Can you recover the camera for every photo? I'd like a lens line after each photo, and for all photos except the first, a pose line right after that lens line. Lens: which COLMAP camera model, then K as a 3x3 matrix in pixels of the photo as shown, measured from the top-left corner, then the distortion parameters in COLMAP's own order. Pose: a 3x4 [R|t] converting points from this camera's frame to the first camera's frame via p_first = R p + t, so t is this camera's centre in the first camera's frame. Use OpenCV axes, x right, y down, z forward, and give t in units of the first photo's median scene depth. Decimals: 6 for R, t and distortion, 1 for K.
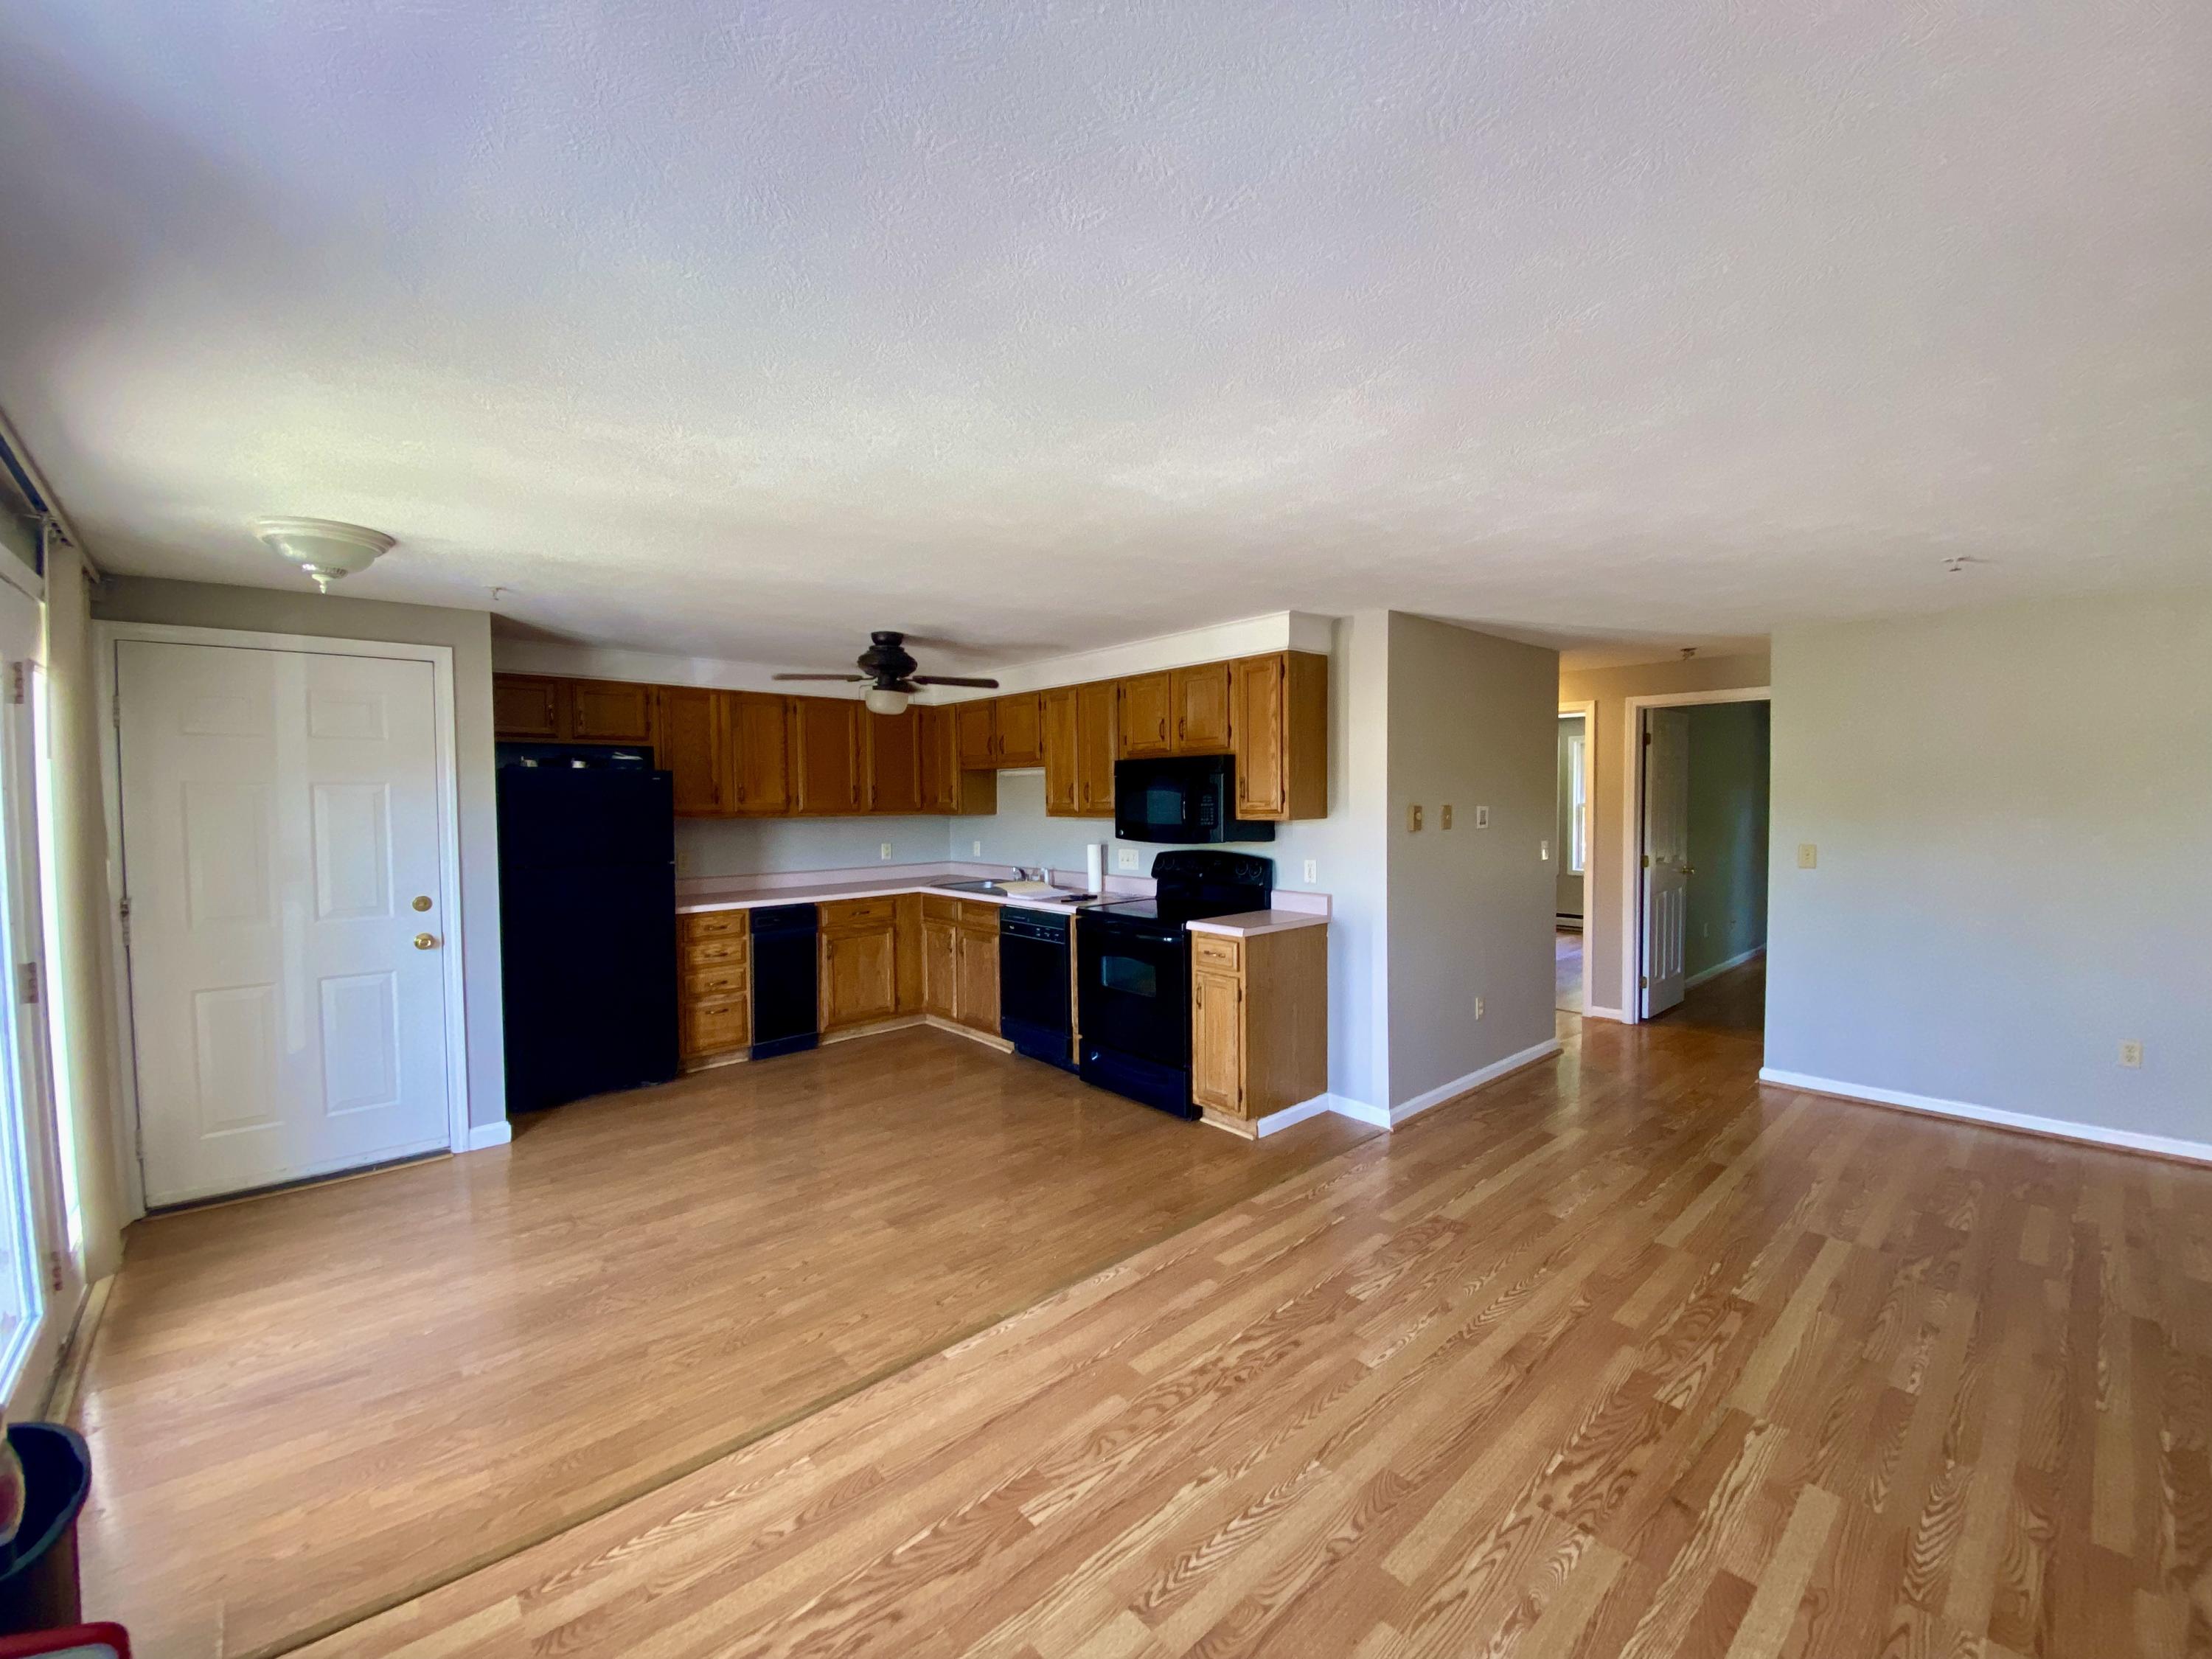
lens RADIAL K [[890.1, 0, 1106.0], [0, 890.1, 829.5], [0, 0, 1]] dist [-0.000006, -0.012605]
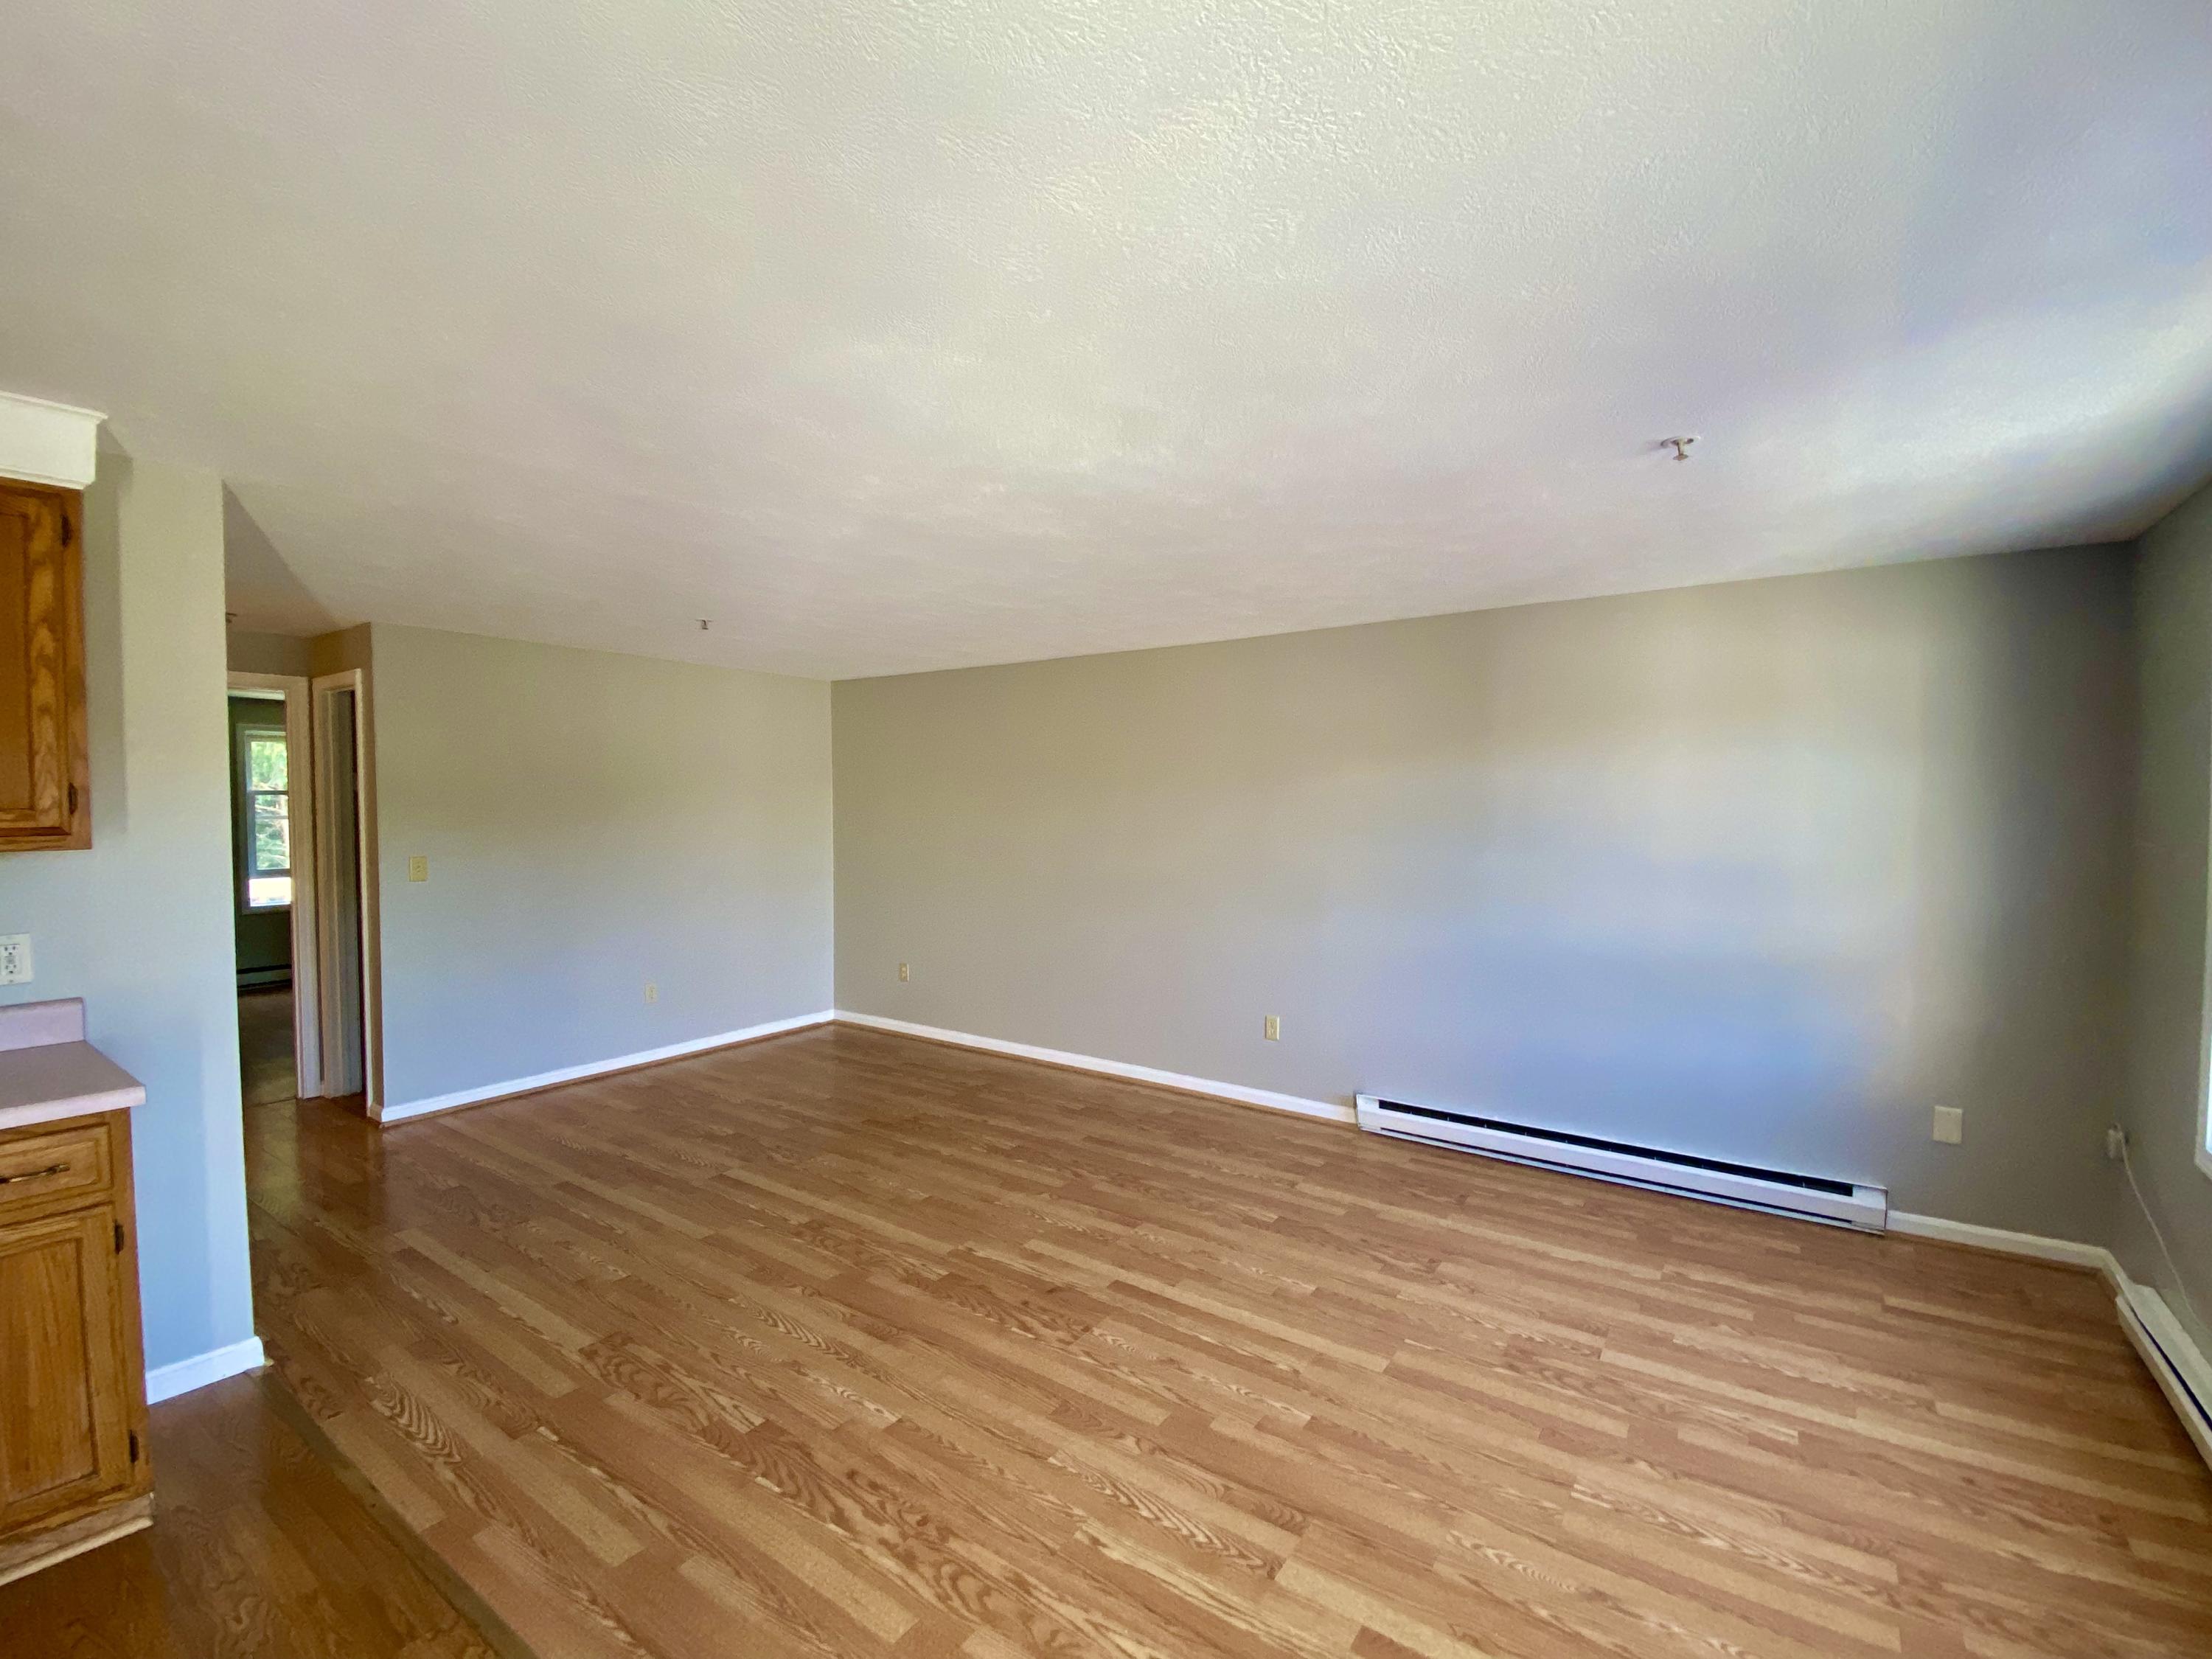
lens RADIAL K [[959.7, 0, 1101.7], [0, 959.7, 833.7], [0, 0, 1]] dist [0.028608, -0.028137]
pose [[-0.227052, -0.026457, 0.973523, -0.708061], [0.036537, 0.998696, 0.035662, -0.029841], [-0.973197, 0.043666, -0.225790, 0.989355]]
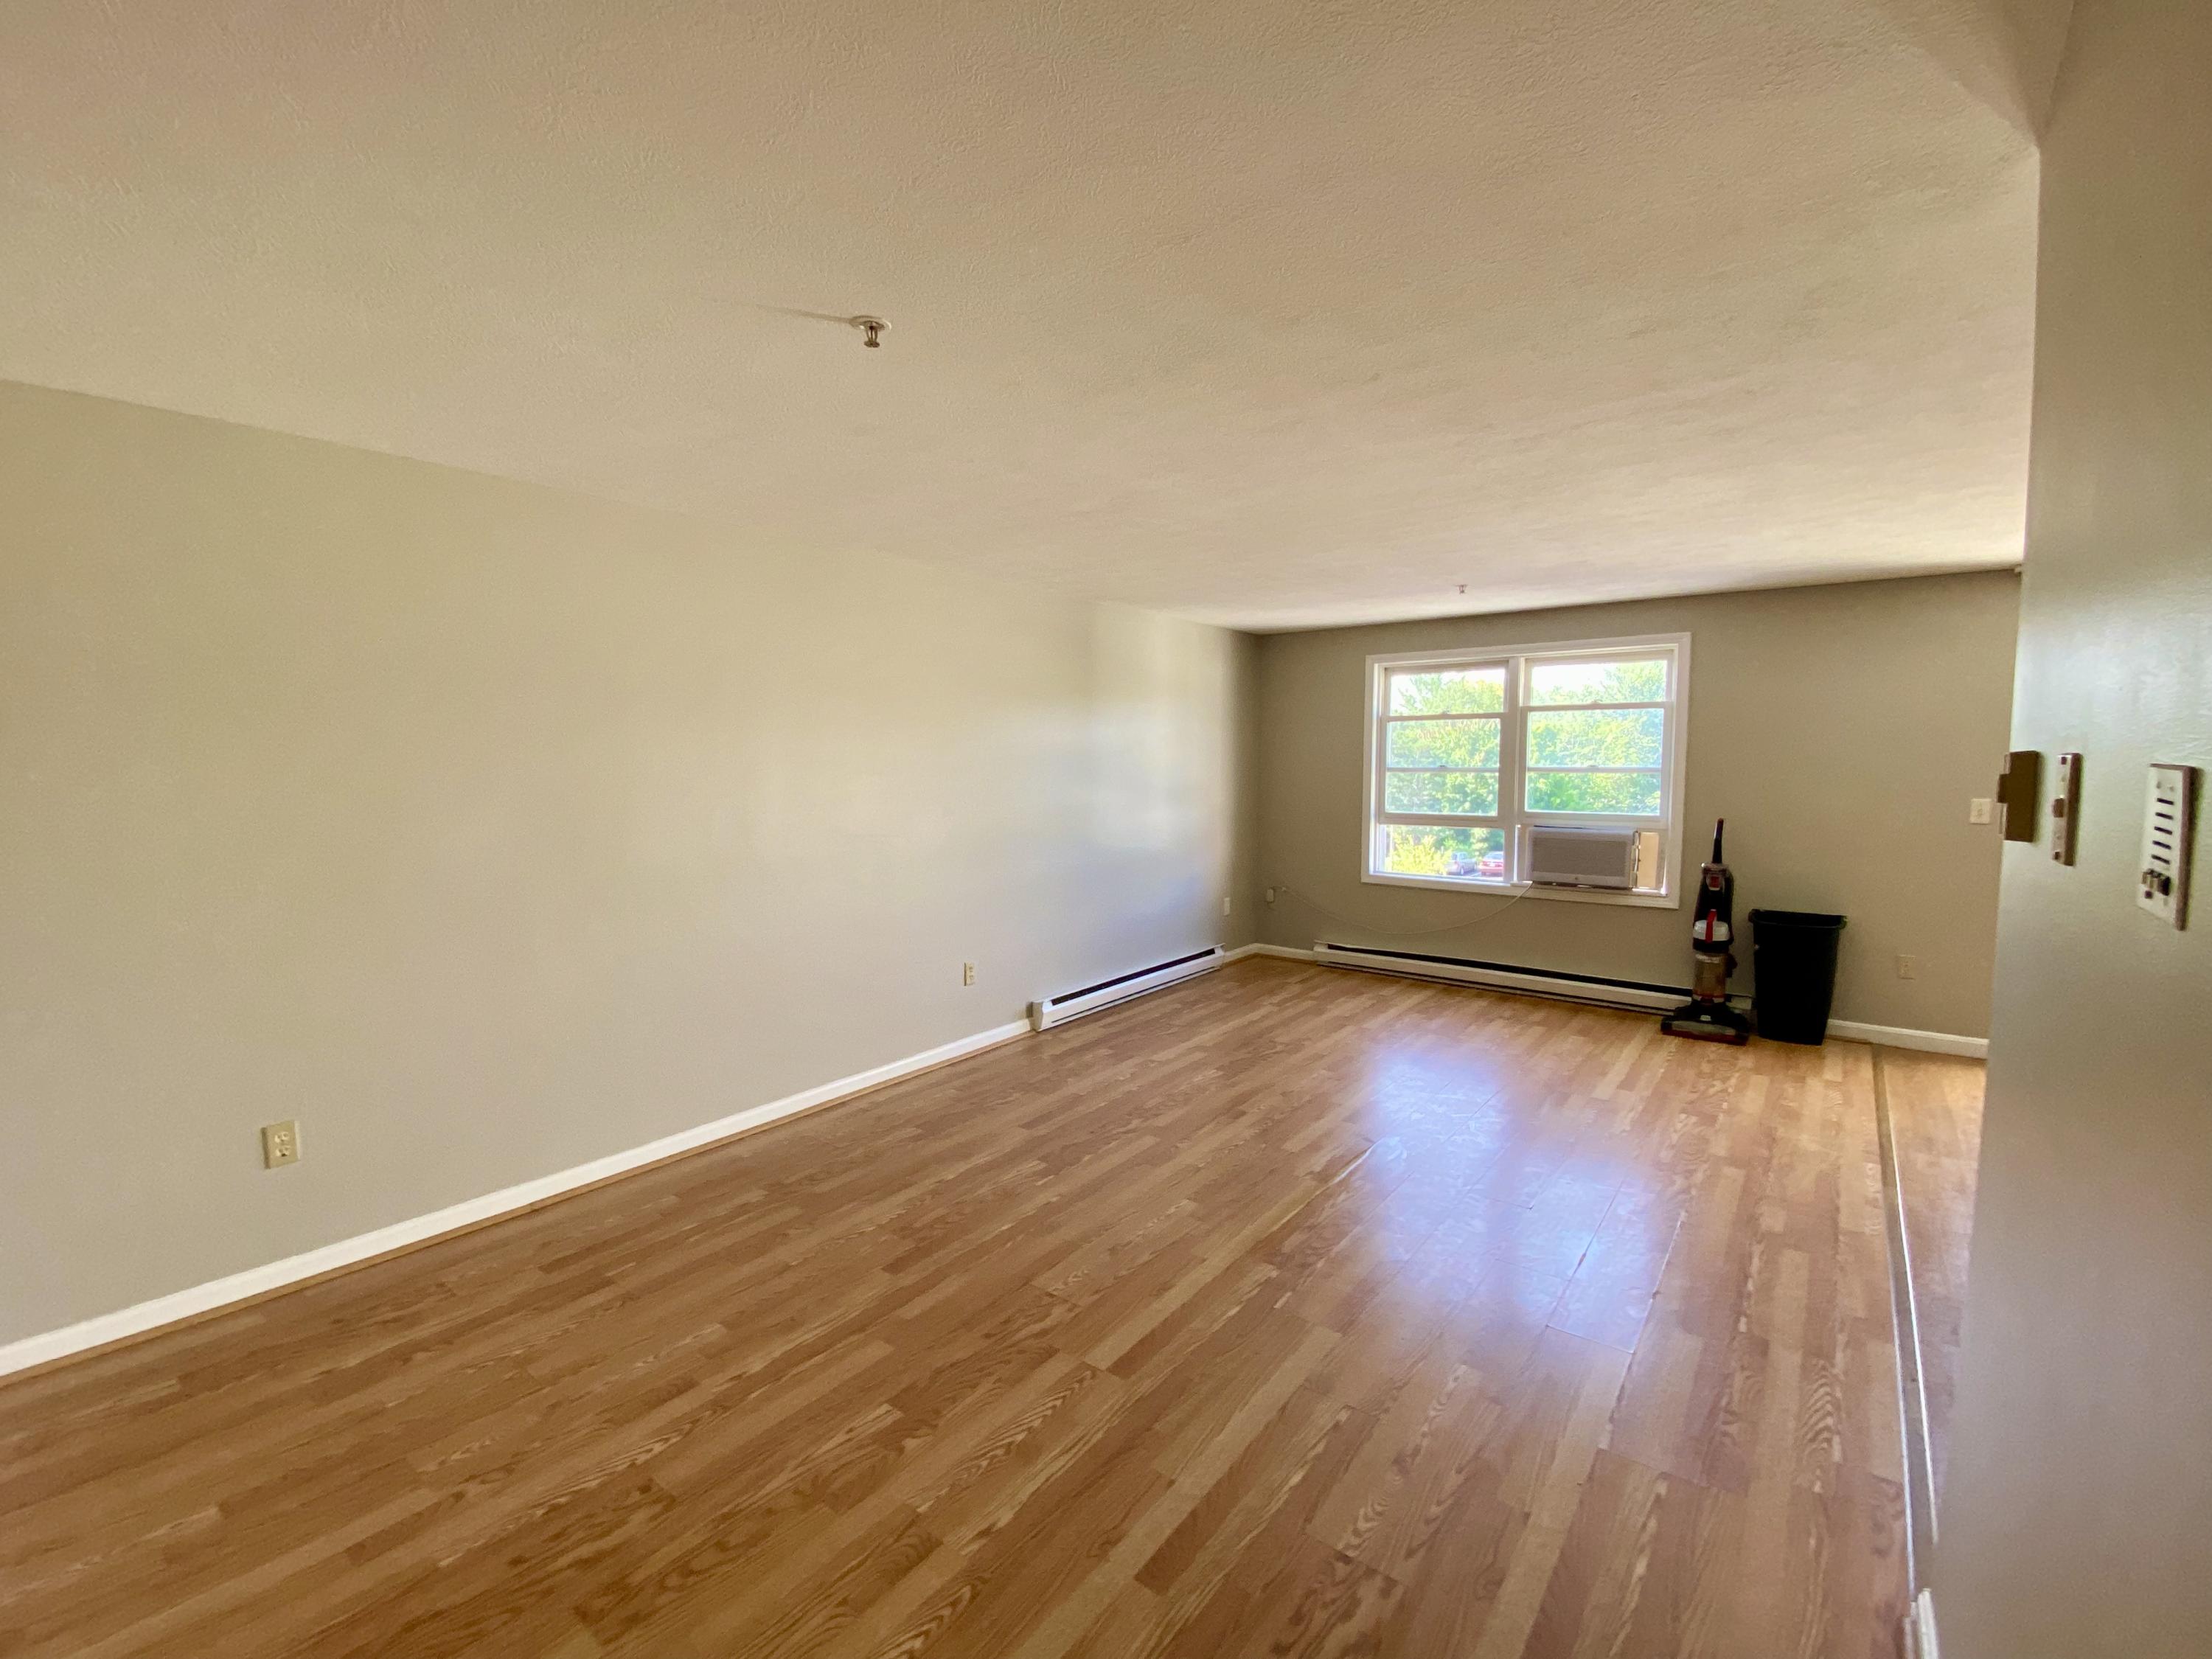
lens RADIAL K [[959.7, 0, 1101.7], [0, 959.7, 833.7], [0, 0, 1]] dist [0.028608, -0.028137]
pose [[-0.982434, 0.027635, -0.184551, 1.215097], [0.005571, 0.992876, 0.119018, -0.068454], [0.186526, 0.115899, -0.975590, 2.171211]]
